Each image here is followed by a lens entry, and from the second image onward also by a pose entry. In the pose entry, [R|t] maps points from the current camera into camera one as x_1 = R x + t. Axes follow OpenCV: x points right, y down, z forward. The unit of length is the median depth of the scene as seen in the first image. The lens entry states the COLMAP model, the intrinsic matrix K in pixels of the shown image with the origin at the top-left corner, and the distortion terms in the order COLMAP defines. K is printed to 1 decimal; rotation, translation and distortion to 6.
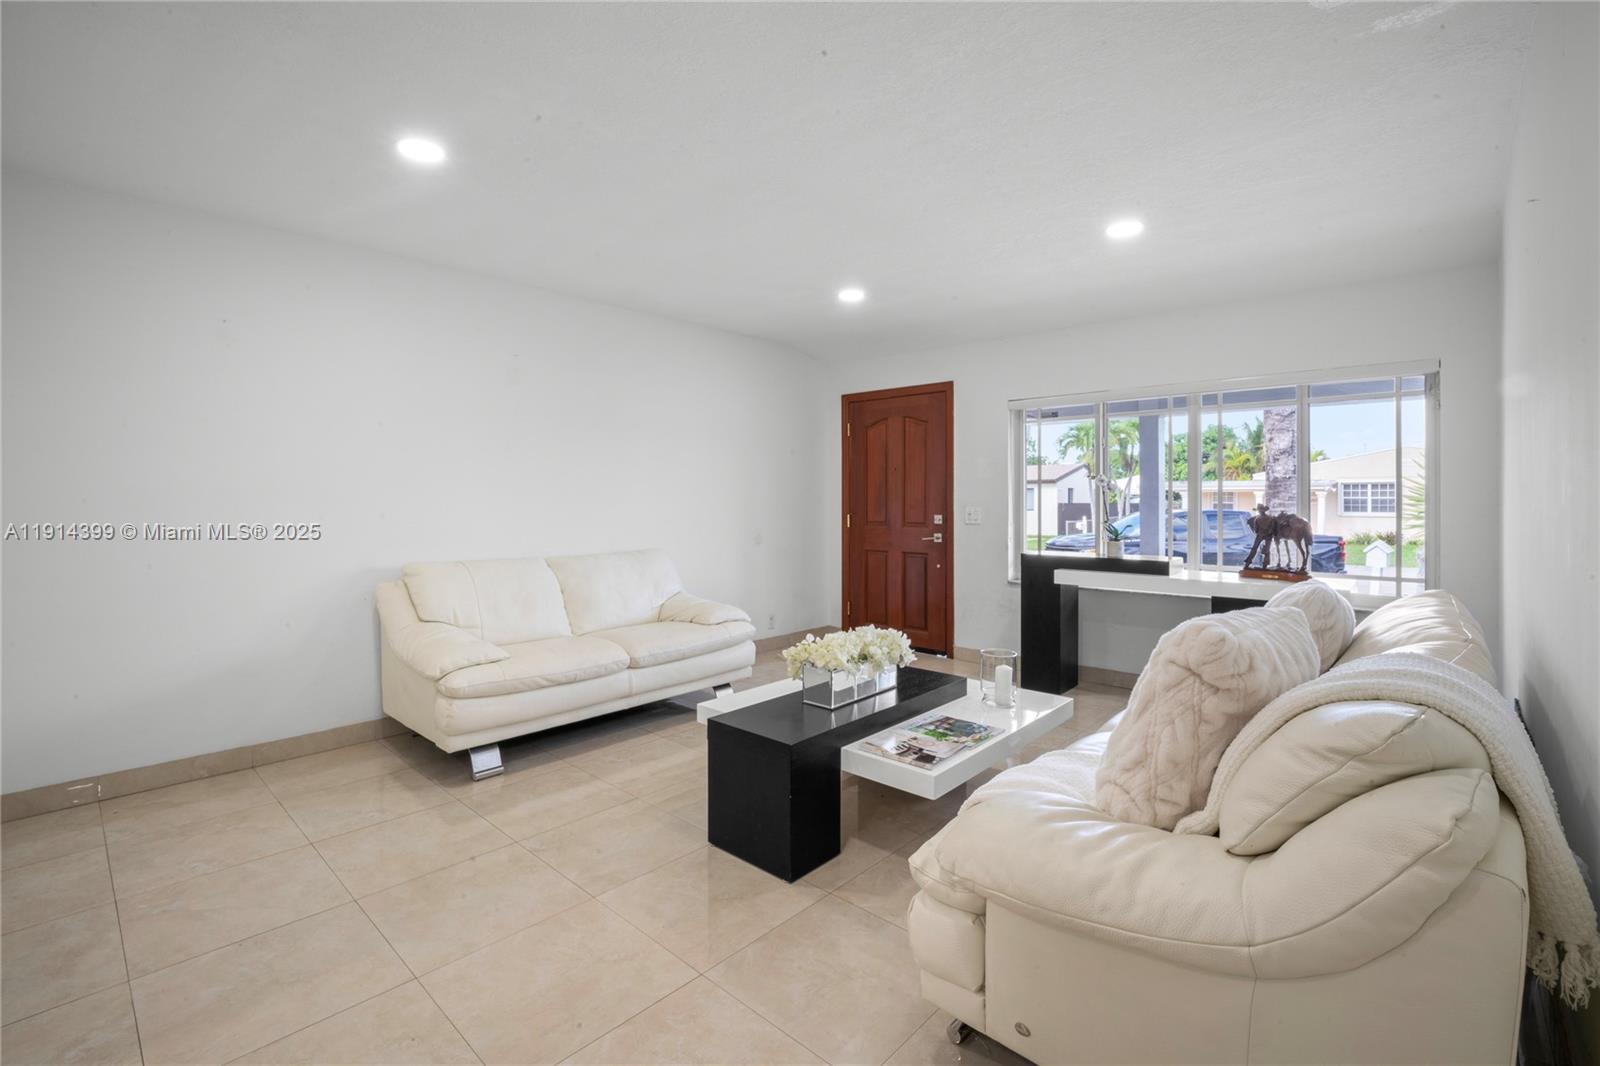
lens RADIAL K [[656.8, 0, 805.9], [0, 656.8, 496.6], [0, 0, 1]] dist [-0.025144, 0.000109]
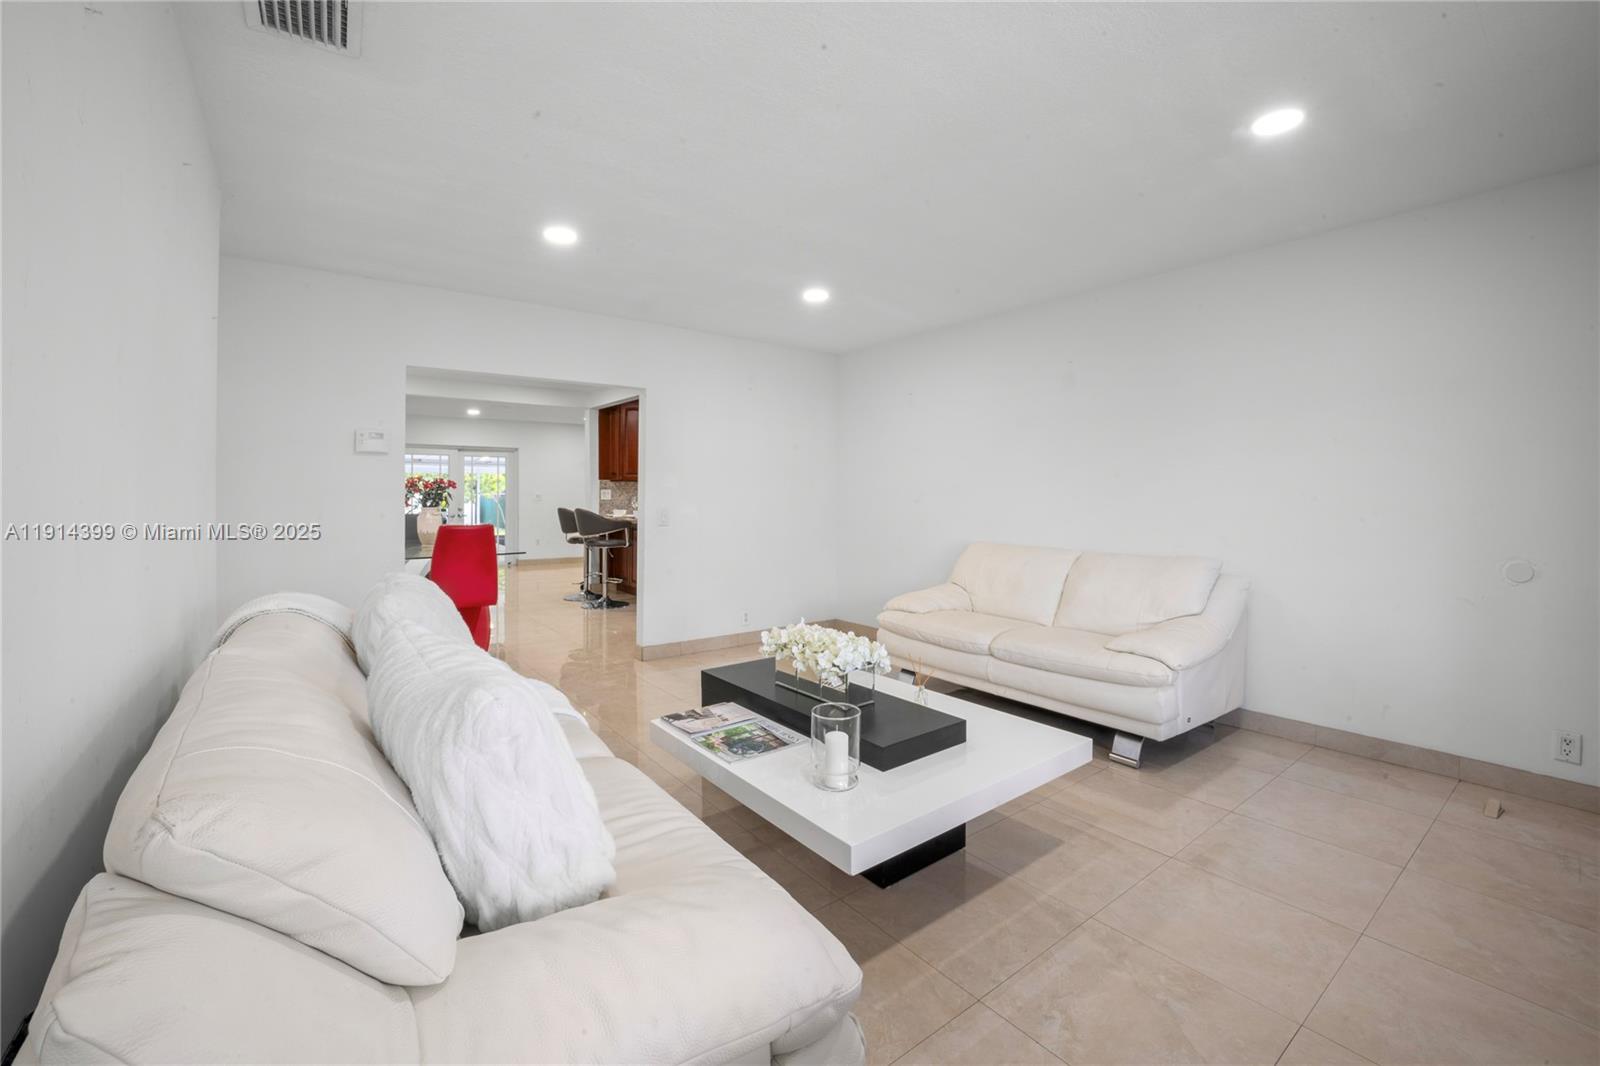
lens RADIAL K [[656.8, 0, 805.9], [0, 656.8, 496.6], [0, 0, 1]] dist [-0.025144, 0.000109]
pose [[-0.125052, 0.007487, -0.992122, 1.105645], [-0.001446, 0.999969, 0.007728, 0.006212], [0.992149, 0.002401, -0.125038, 1.177401]]
